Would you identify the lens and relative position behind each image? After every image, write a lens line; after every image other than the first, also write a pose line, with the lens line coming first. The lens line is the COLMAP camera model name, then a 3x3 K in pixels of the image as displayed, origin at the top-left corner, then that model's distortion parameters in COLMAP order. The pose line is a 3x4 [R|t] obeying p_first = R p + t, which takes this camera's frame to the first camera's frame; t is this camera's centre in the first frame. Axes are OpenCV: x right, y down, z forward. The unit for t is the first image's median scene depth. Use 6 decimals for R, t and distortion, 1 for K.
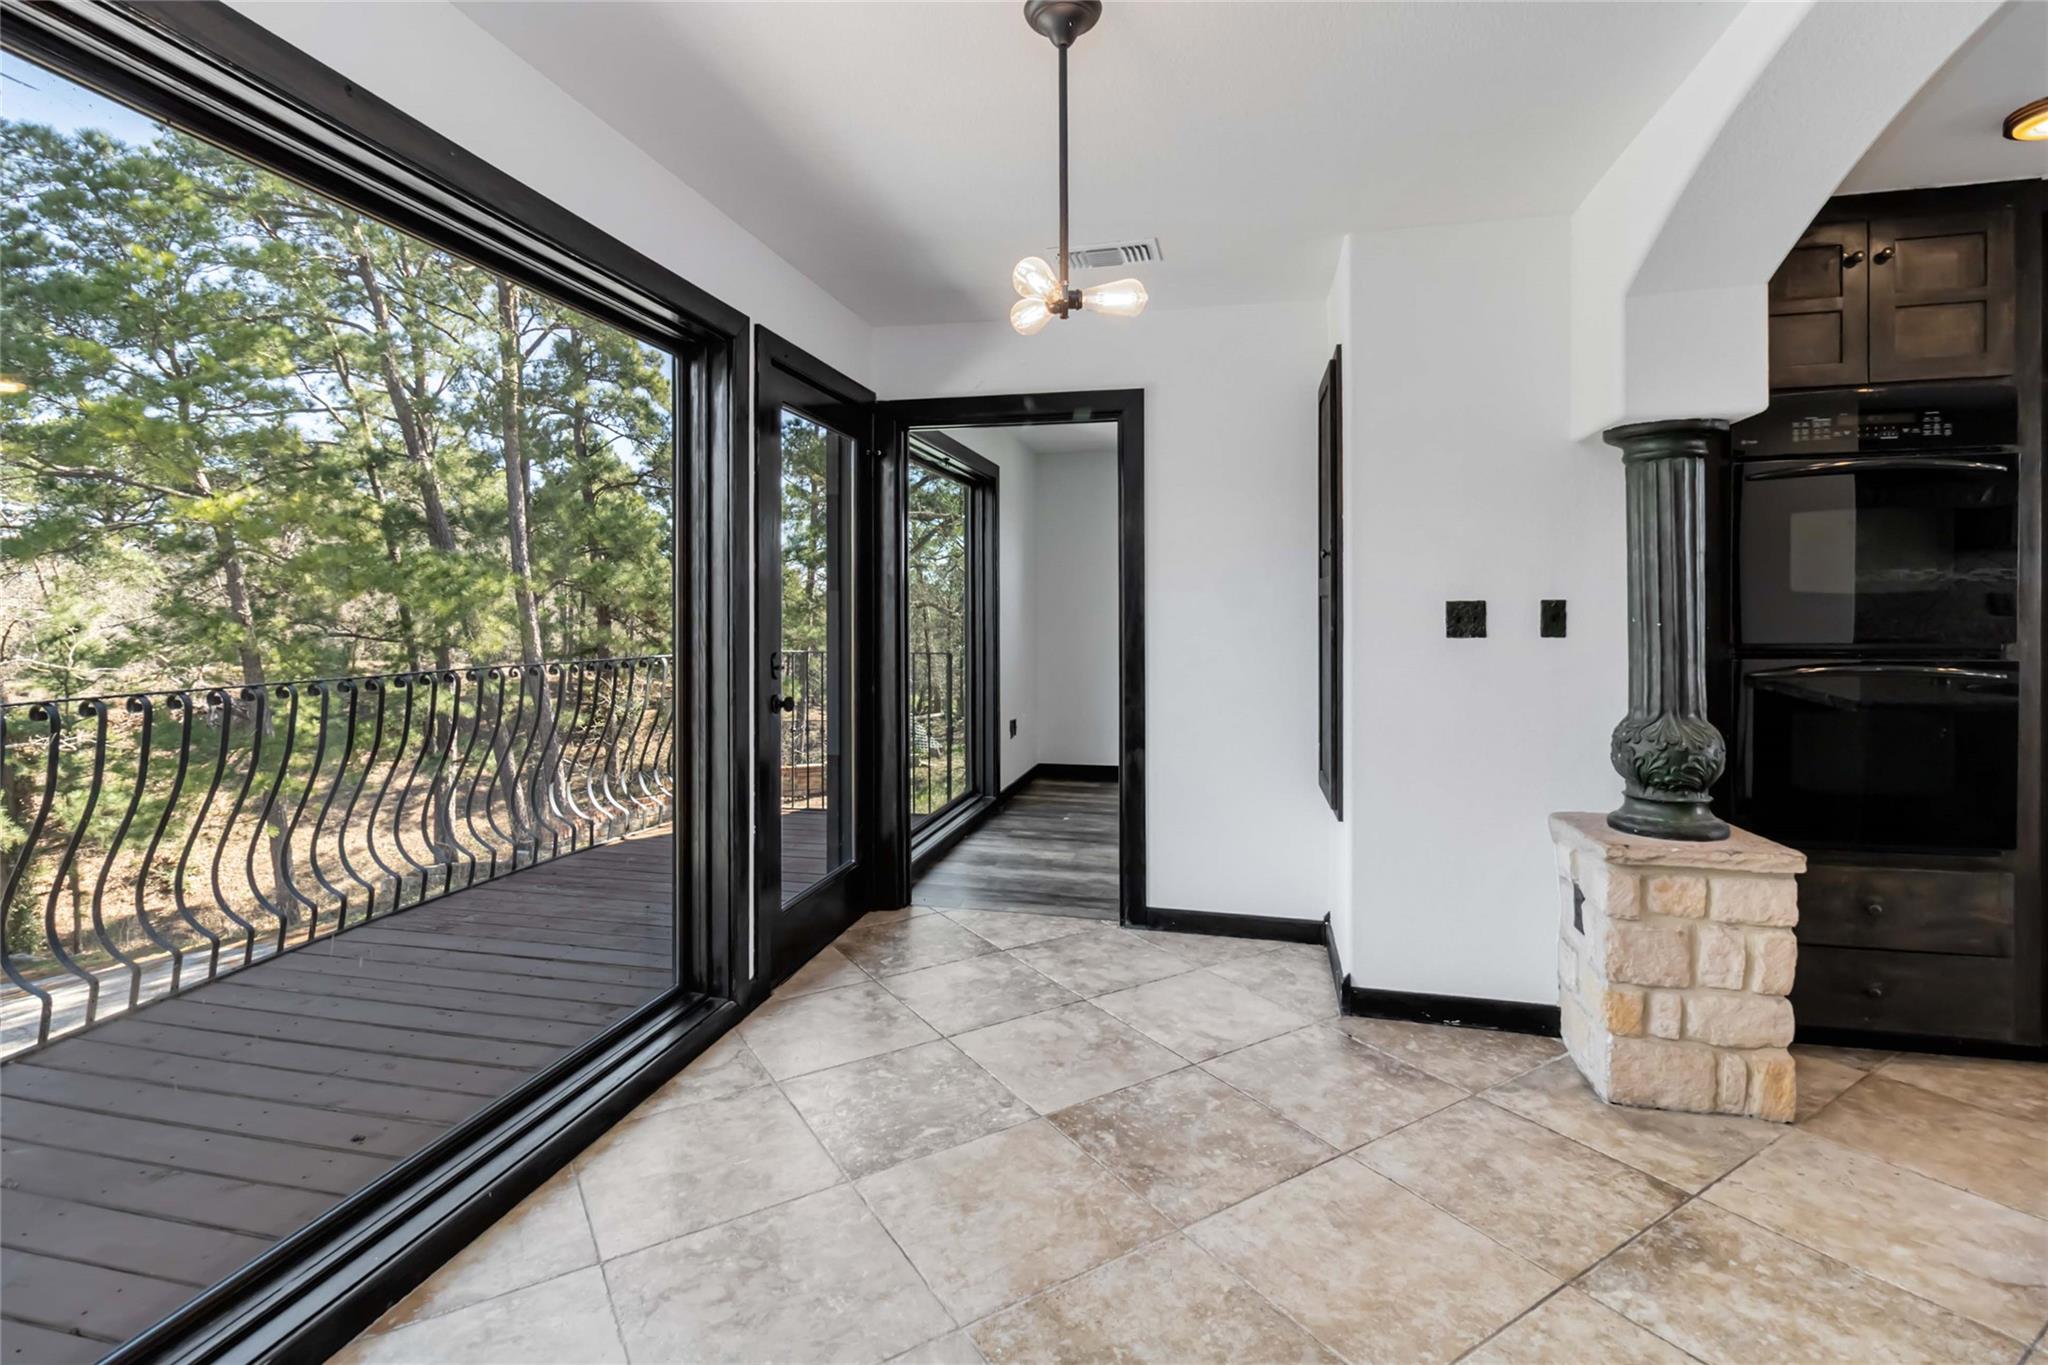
lens RADIAL K [[955.0, 0, 1023.2], [0, 955.0, 620.4], [0, 0, 1]] dist [-0.000763, 0.000386]
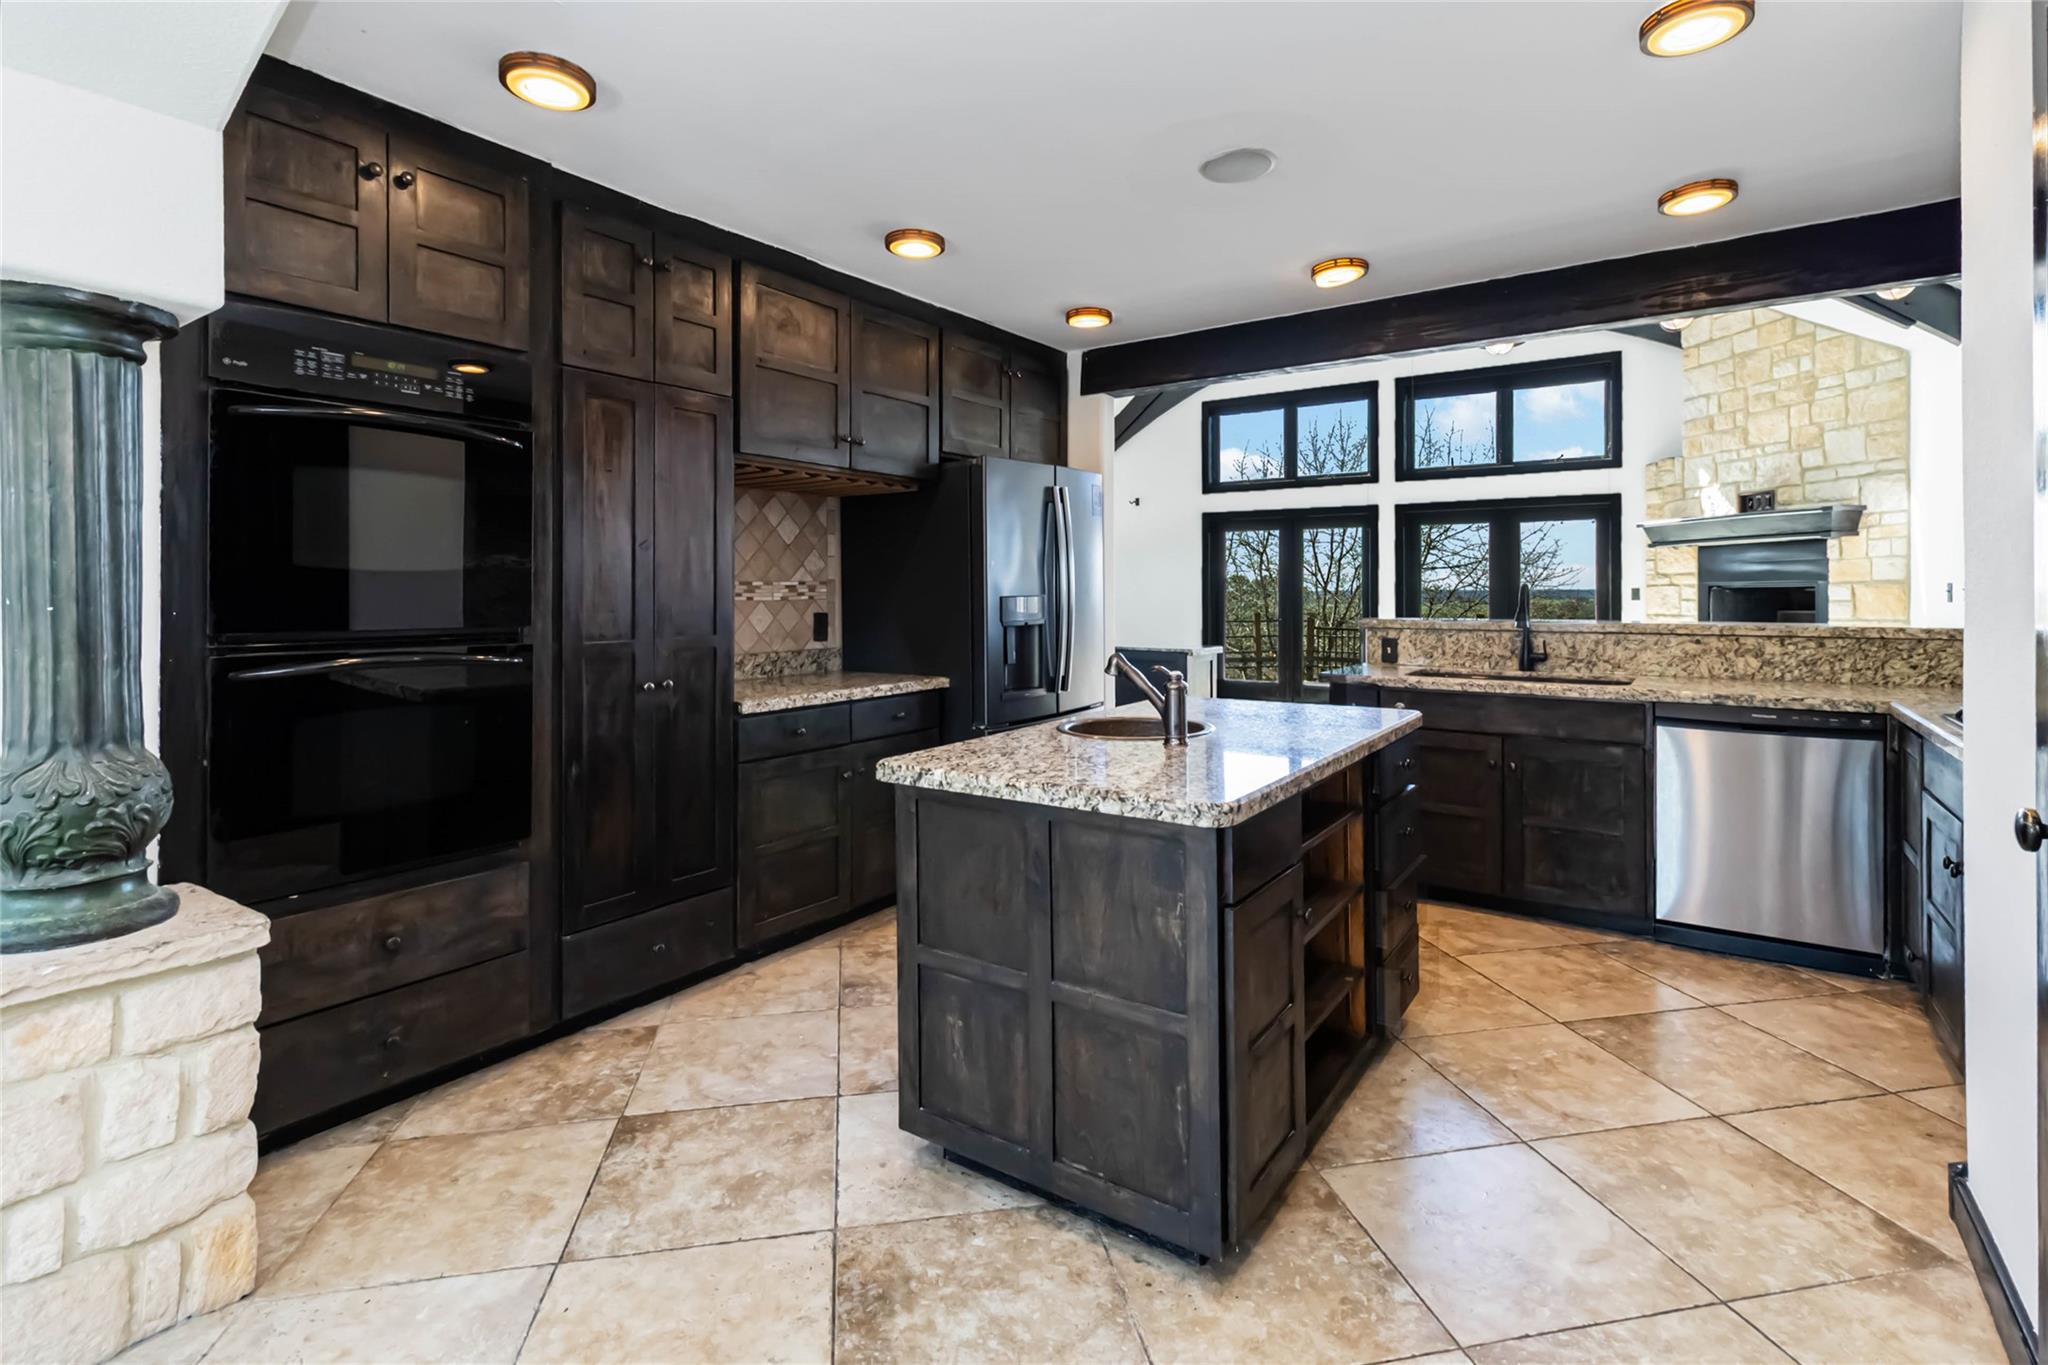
lens RADIAL K [[962.7, 0, 1036.2], [0, 962.7, 593.8], [0, 0, 1]] dist [-0.000940, -0.000398]
pose [[0.362628, 0.007300, 0.931905, 0.311001], [0.003635, 0.999951, -0.009247, 0.002311], [-0.931927, 0.006741, 0.362584, 0.160025]]
